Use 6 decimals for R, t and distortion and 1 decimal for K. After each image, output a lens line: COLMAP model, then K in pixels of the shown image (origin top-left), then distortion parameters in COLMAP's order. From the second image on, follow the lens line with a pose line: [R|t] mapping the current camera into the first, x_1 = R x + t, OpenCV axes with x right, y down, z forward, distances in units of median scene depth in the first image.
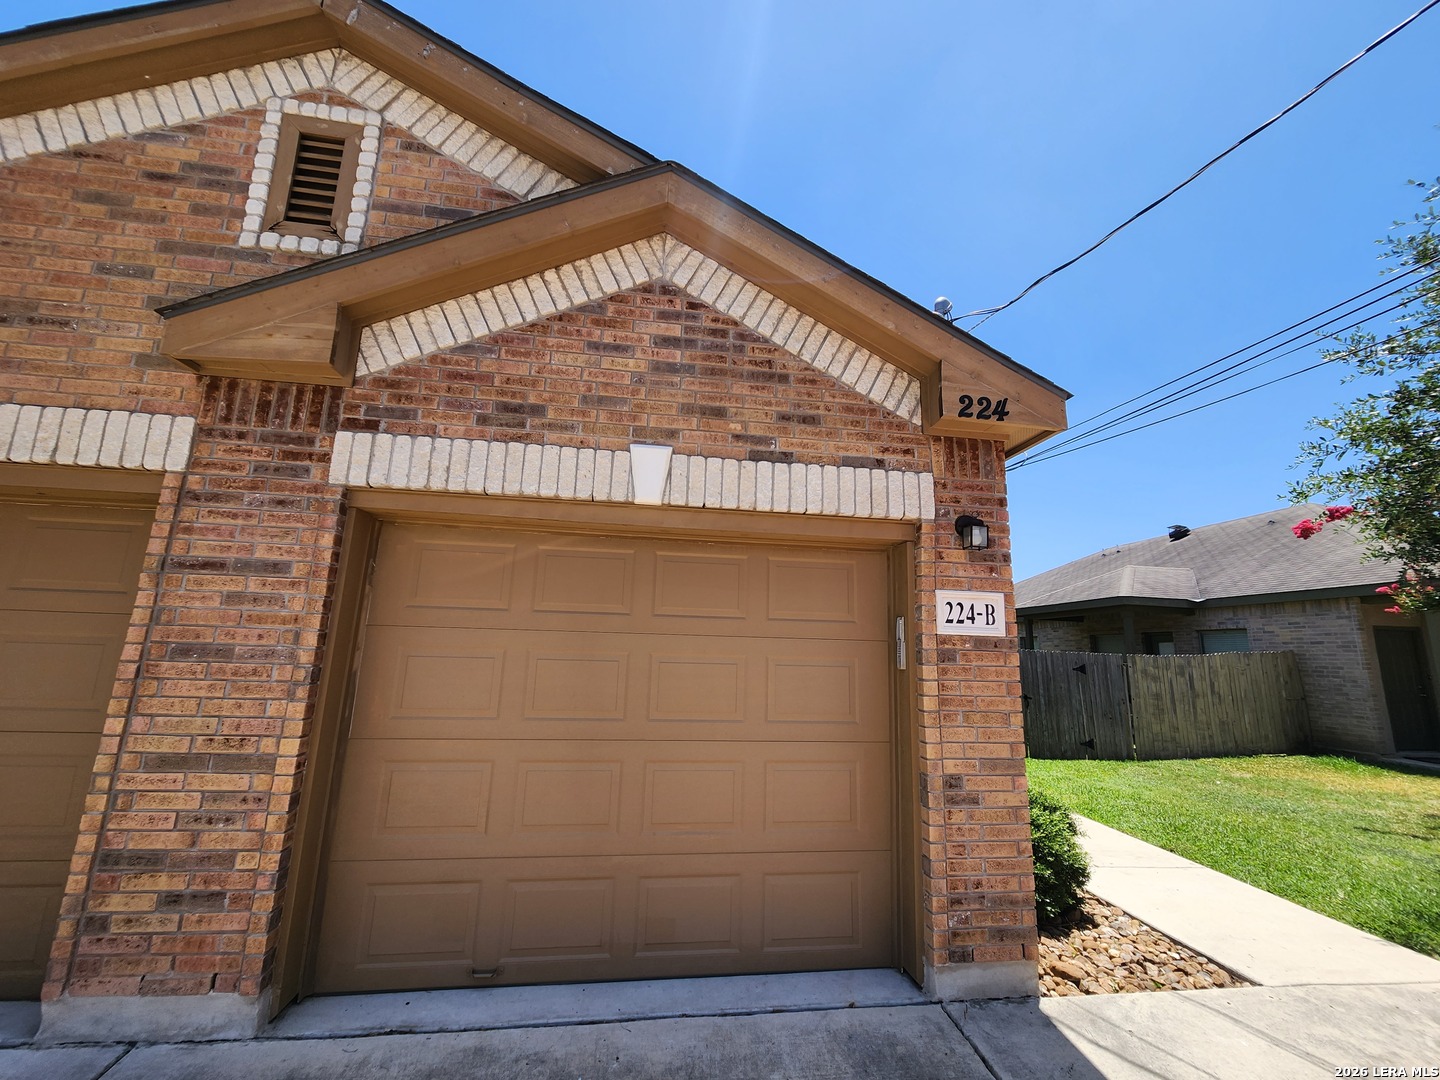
lens RADIAL K [[591.2, 0, 731.4], [0, 591.2, 533.5], [0, 0, 1]] dist [-0.003027, -0.001695]
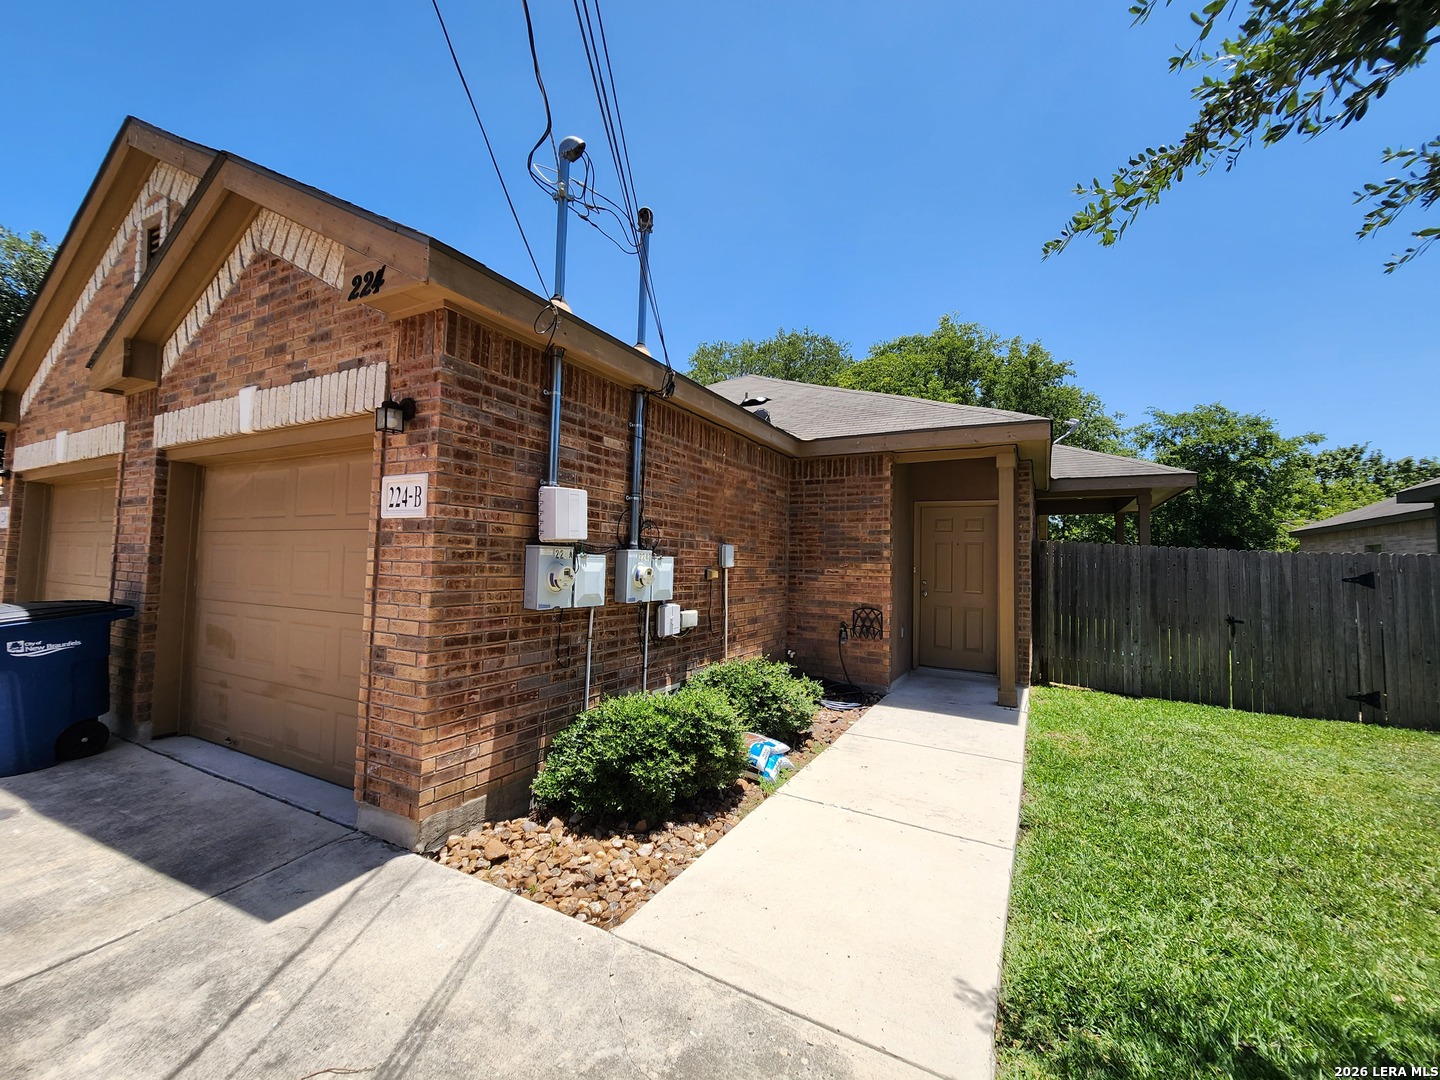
lens RADIAL K [[591.2, 0, 726.3], [0, 591.2, 536.4], [0, 0, 1]] dist [-0.003027, -0.001695]
pose [[0.811429, -0.037522, -0.583245, 1.443104], [0.117029, 0.988157, 0.099243, 0.167744], [0.572614, -0.148786, 0.806211, 0.494914]]
